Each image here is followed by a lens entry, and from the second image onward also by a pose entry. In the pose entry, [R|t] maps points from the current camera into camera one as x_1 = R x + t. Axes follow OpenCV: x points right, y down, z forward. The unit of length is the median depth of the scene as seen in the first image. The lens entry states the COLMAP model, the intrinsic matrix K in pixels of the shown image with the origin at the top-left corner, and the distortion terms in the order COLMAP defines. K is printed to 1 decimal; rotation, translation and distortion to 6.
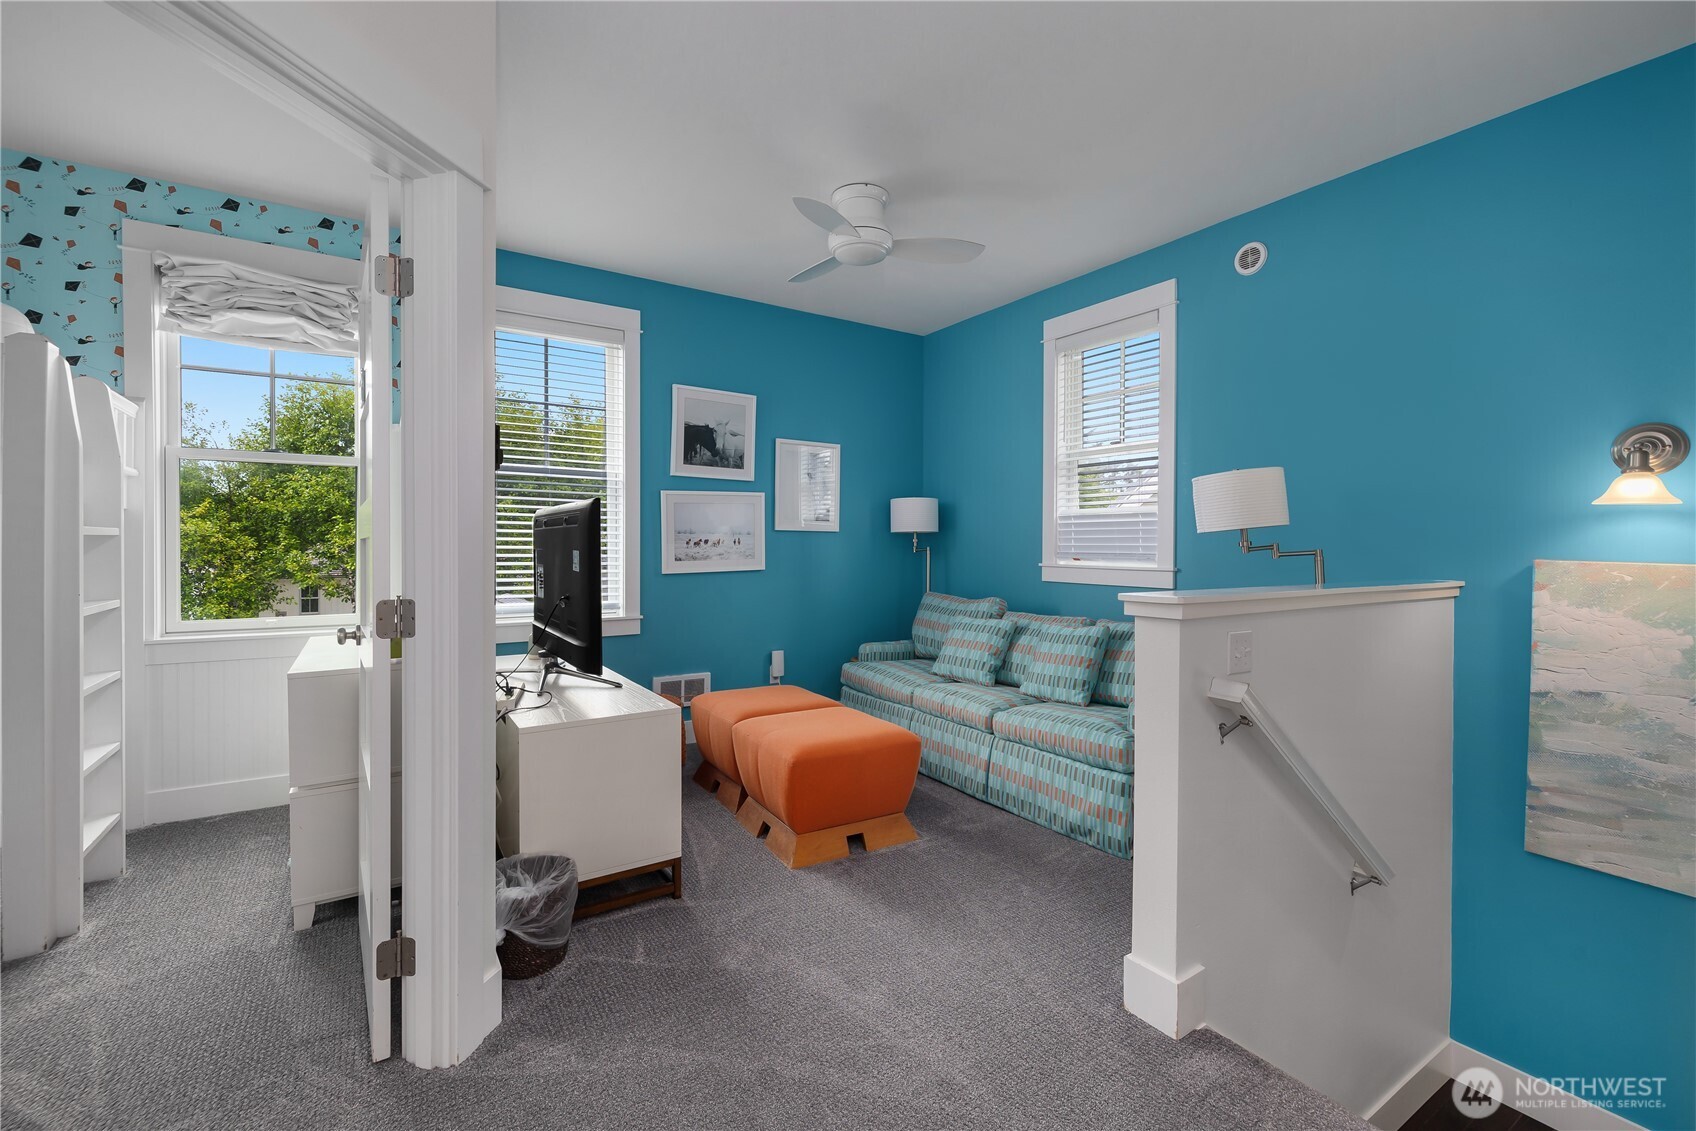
lens RADIAL K [[711.7, 0, 821.2], [0, 711.7, 553.9], [0, 0, 1]] dist [0.001023, 0.000058]
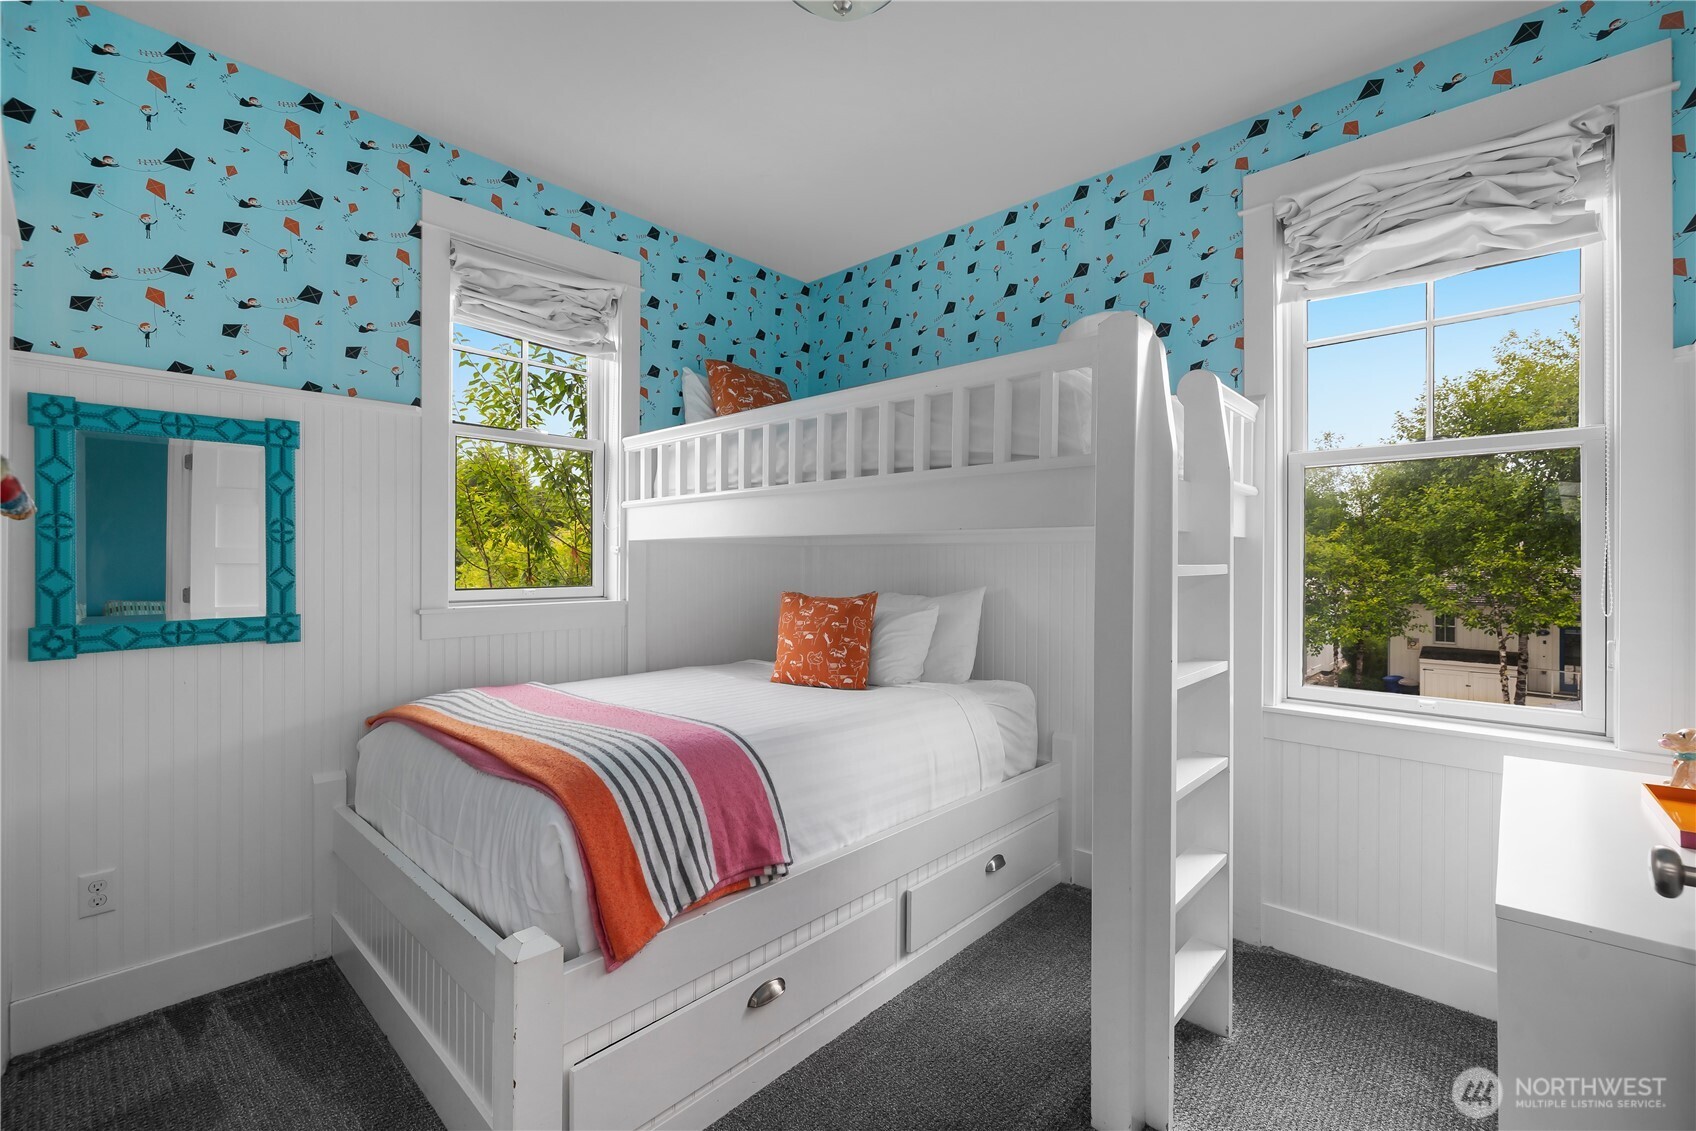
lens RADIAL K [[728.7, 0, 848.0], [0, 728.7, 565.5], [0, 0, 1]] dist [-0.000123, 0.000080]
pose [[0.260243, -0.003094, -0.965538, -0.276438], [-0.010476, 0.999927, -0.006028, -0.020797], [0.965486, 0.011684, 0.260192, 0.327224]]
